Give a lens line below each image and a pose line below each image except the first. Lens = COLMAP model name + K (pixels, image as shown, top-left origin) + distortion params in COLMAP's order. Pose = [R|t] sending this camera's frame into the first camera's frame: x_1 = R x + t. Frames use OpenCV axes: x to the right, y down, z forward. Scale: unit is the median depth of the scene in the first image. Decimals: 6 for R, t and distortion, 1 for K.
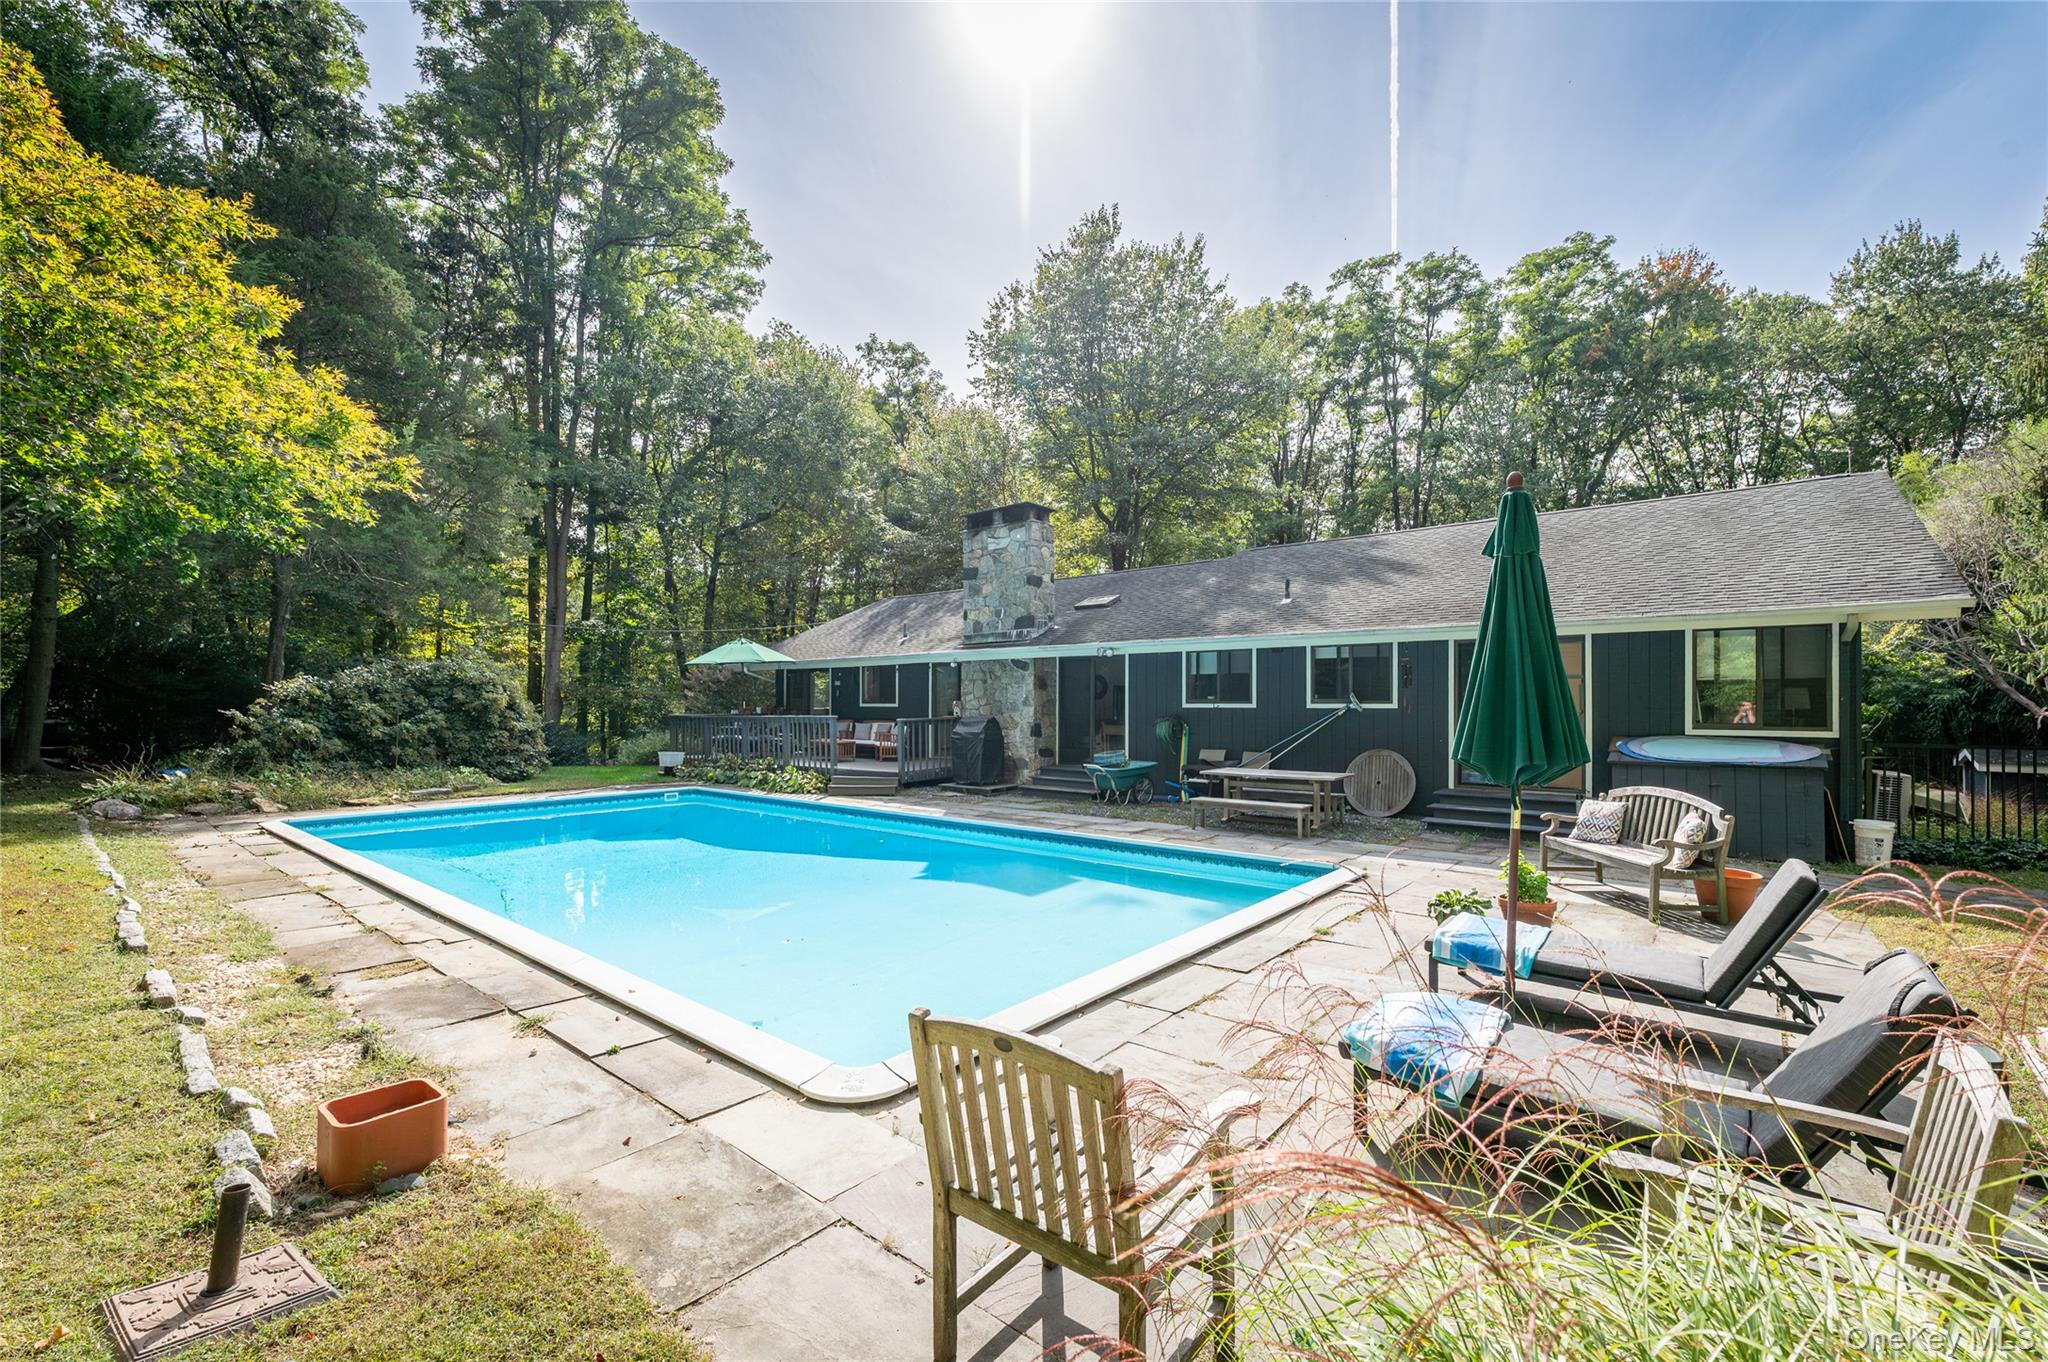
lens RADIAL K [[849.2, 0, 1011.8], [0, 849.2, 694.9], [0, 0, 1]] dist [0.004499, 0.000064]
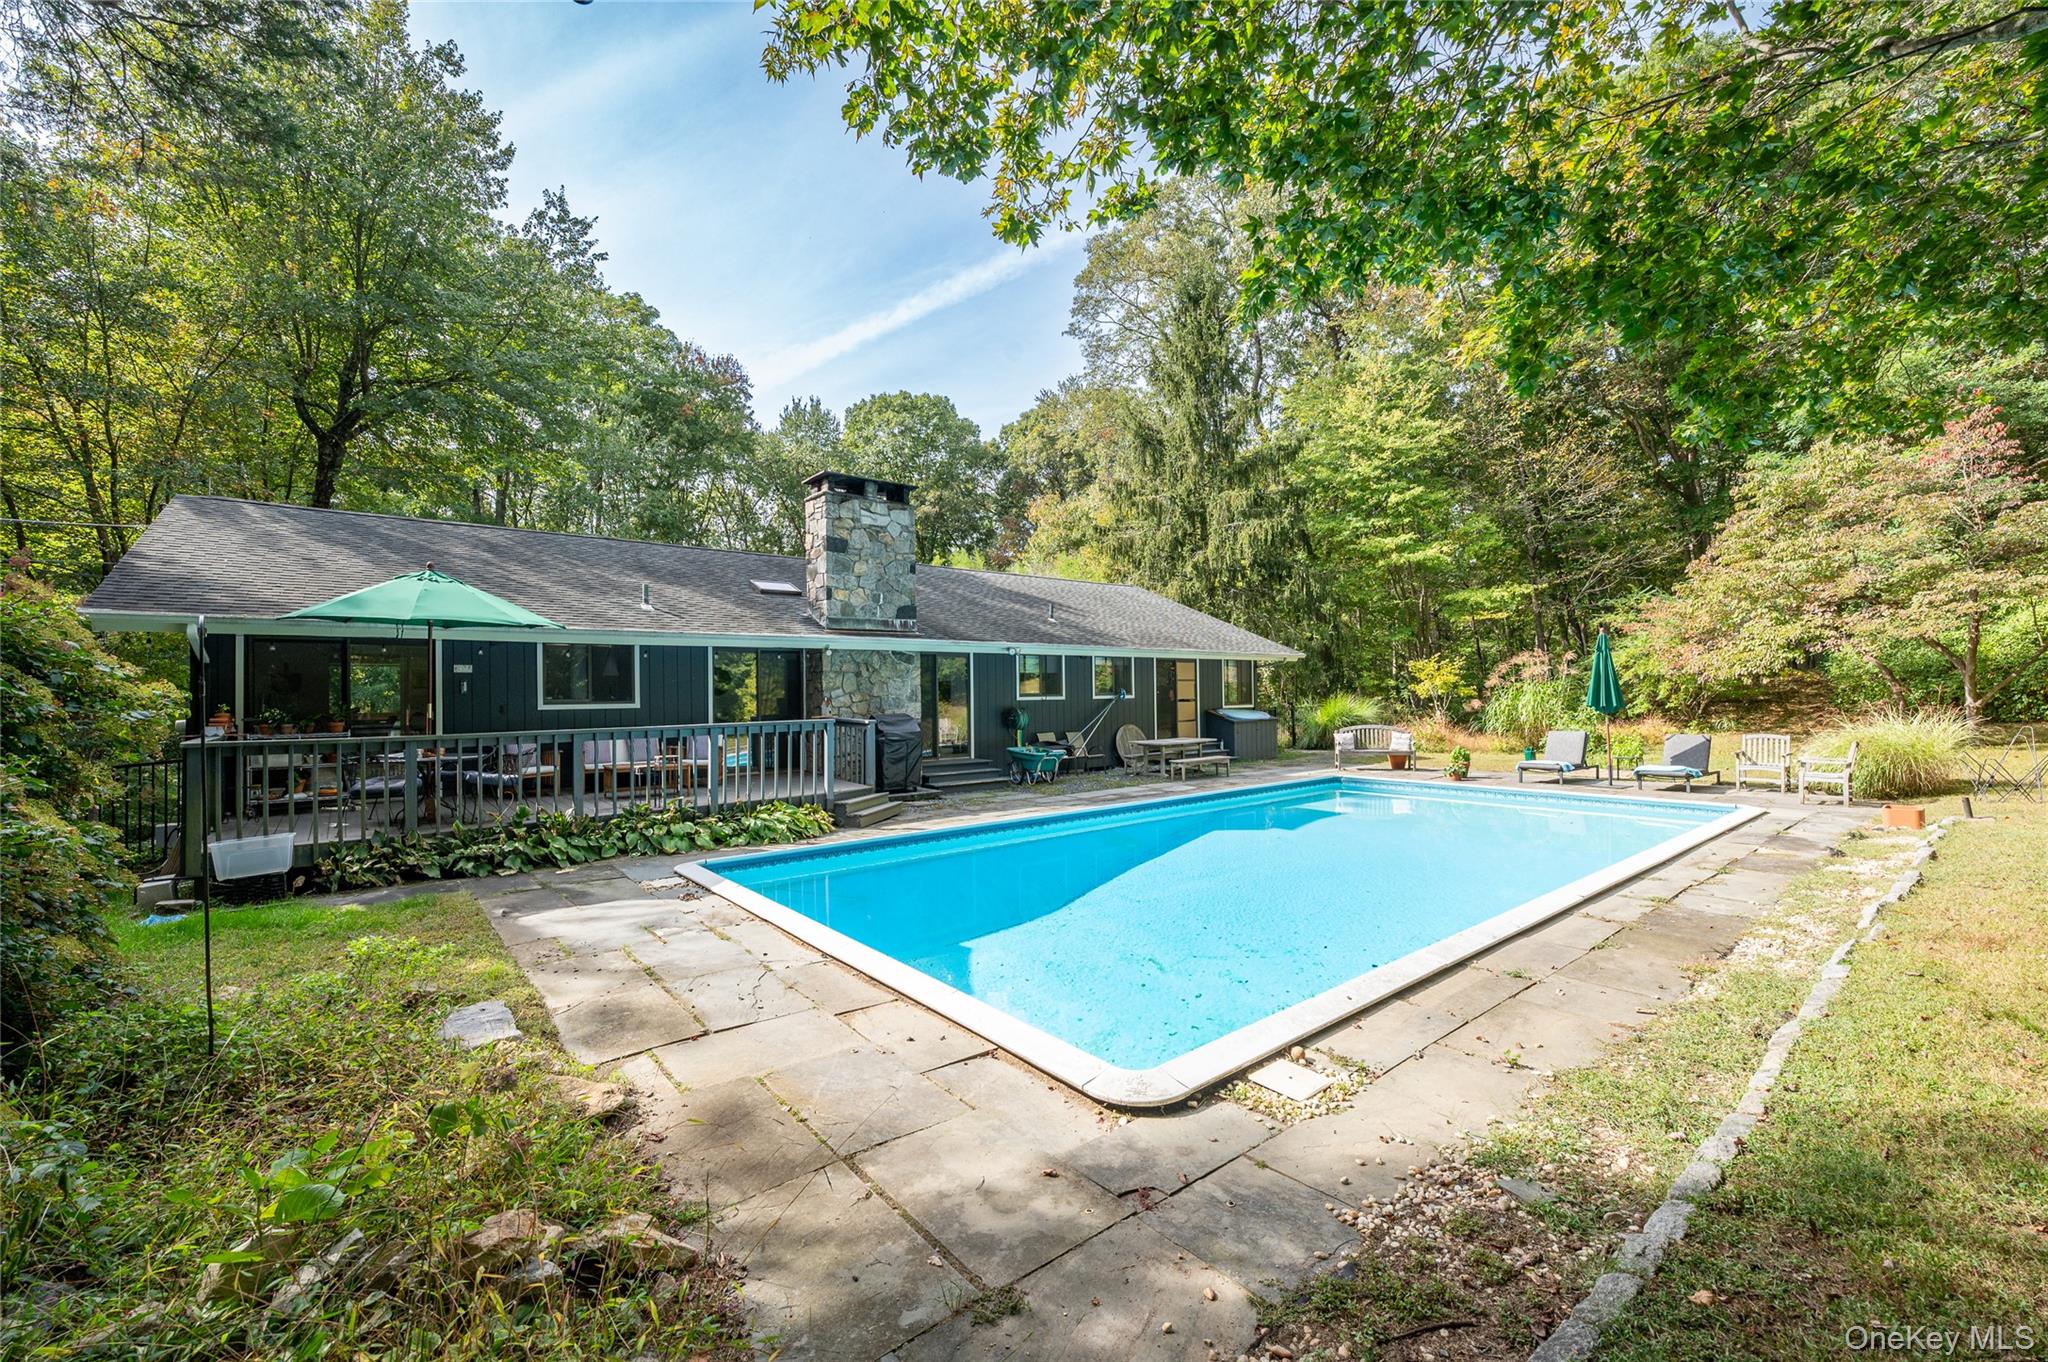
lens RADIAL K [[849.2, 0, 1007.3], [0, 849.2, 678.1], [0, 0, 1]] dist [0.004499, 0.000064]
pose [[0.193870, 0.015690, 0.980902, -0.873365], [0.008704, 0.999805, -0.017713, 0.004177], [-0.980989, 0.011971, 0.193695, 0.710055]]
